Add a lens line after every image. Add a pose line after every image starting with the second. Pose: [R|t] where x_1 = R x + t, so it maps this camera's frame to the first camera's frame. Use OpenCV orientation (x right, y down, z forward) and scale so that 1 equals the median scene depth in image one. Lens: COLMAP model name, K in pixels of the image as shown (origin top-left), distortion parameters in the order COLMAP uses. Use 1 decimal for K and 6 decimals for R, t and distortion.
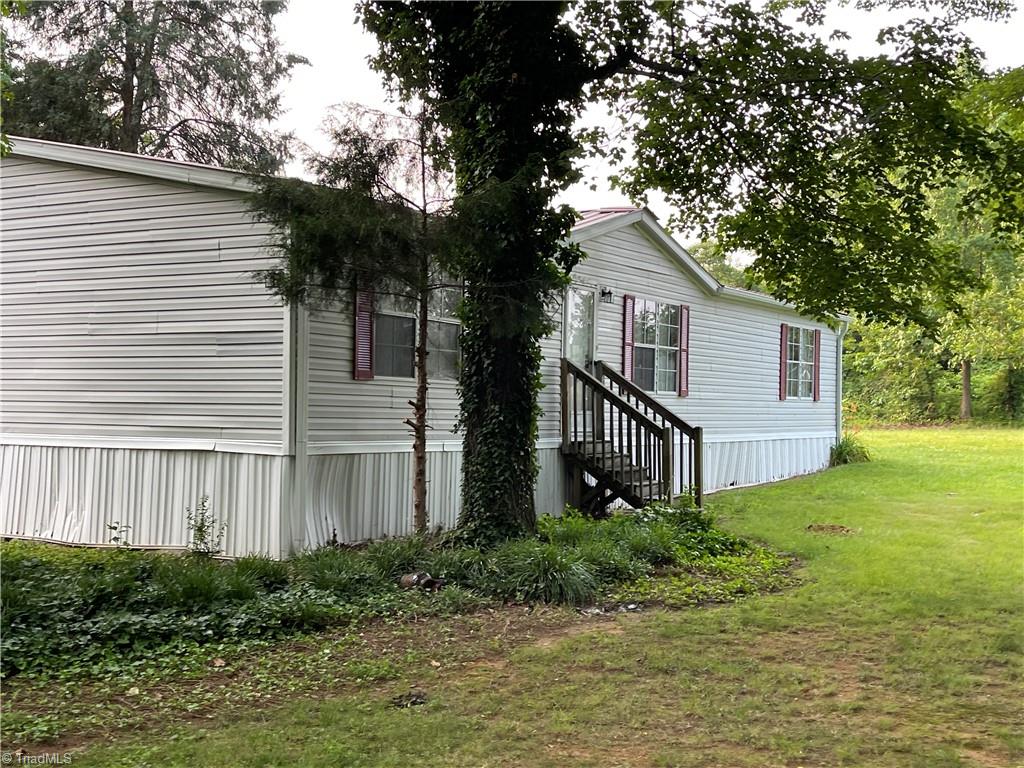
lens RADIAL K [[1299.2, 0, 512.0], [0, 1299.2, 384.0], [0, 0, 1]] dist [0.095518, -0.267111]
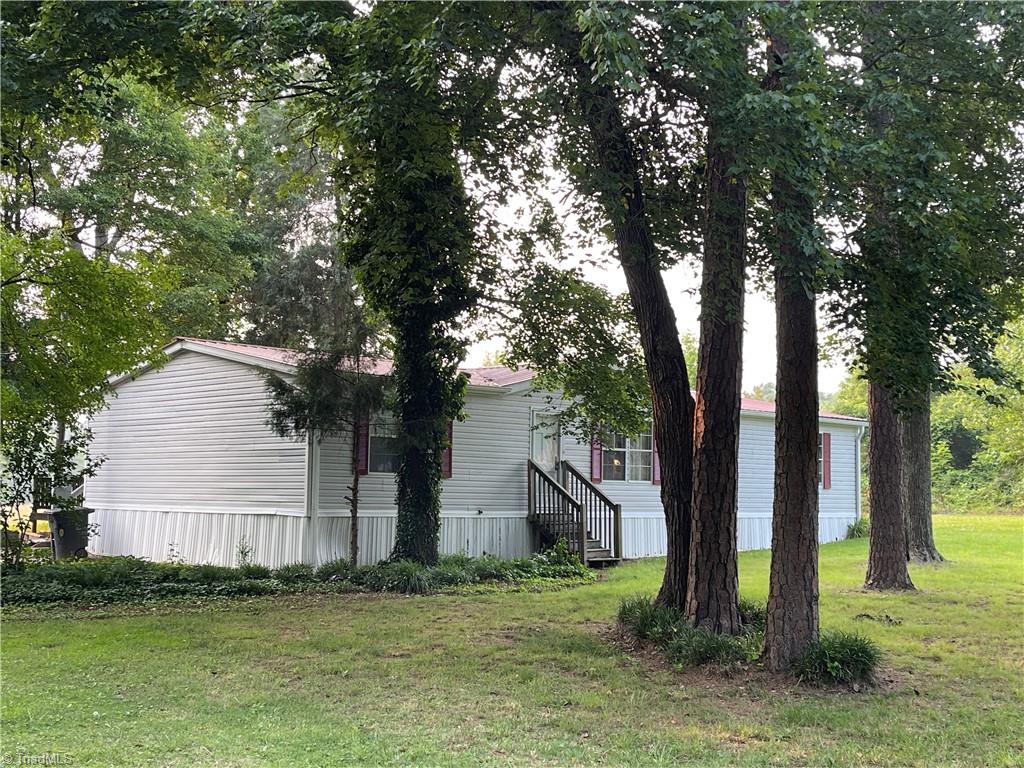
lens RADIAL K [[1299.2, 0, 512.0], [0, 1299.2, 384.0], [0, 0, 1]] dist [0.095518, -0.267111]
pose [[0.957666, -0.025909, -0.286714, 0.590853], [0.005301, 0.997360, -0.072418, 0.003115], [0.287833, 0.067833, 0.955275, -0.630192]]
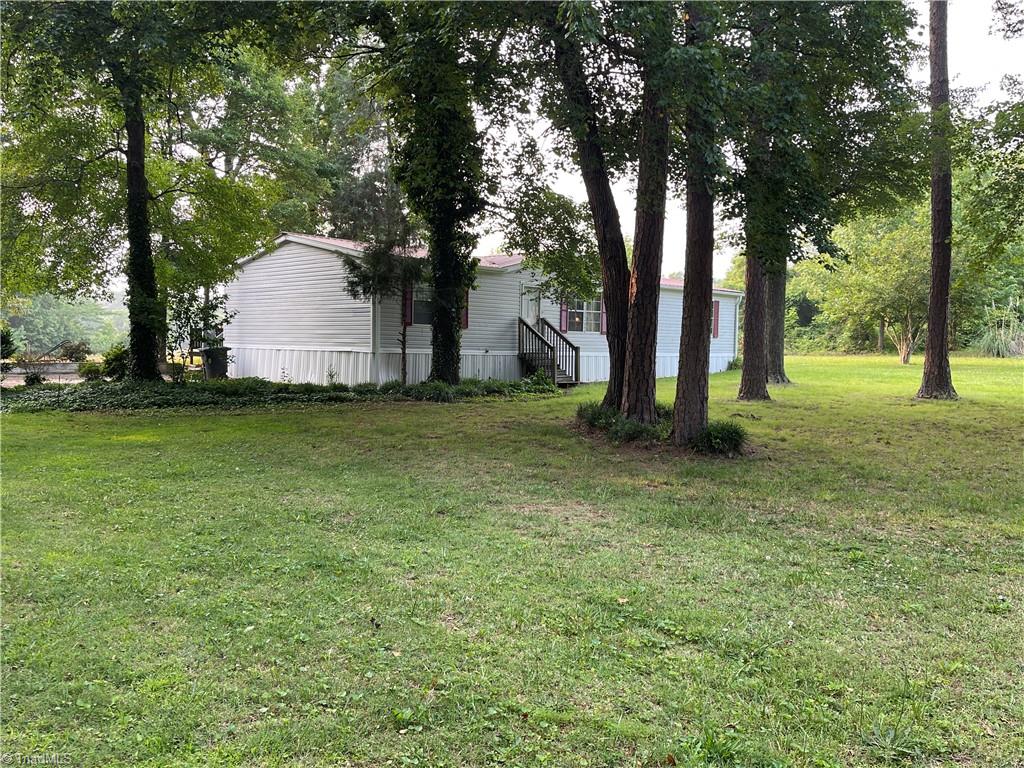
lens RADIAL K [[860.8, 0, 516.9], [0, 860.8, 385.9], [0, 0, 1]] dist [0.079750, -0.168897]
pose [[0.960783, 0.013895, -0.276953, 0.589514], [0.001118, 0.998542, 0.053977, 0.025249], [0.277299, -0.052170, 0.959366, -0.629779]]
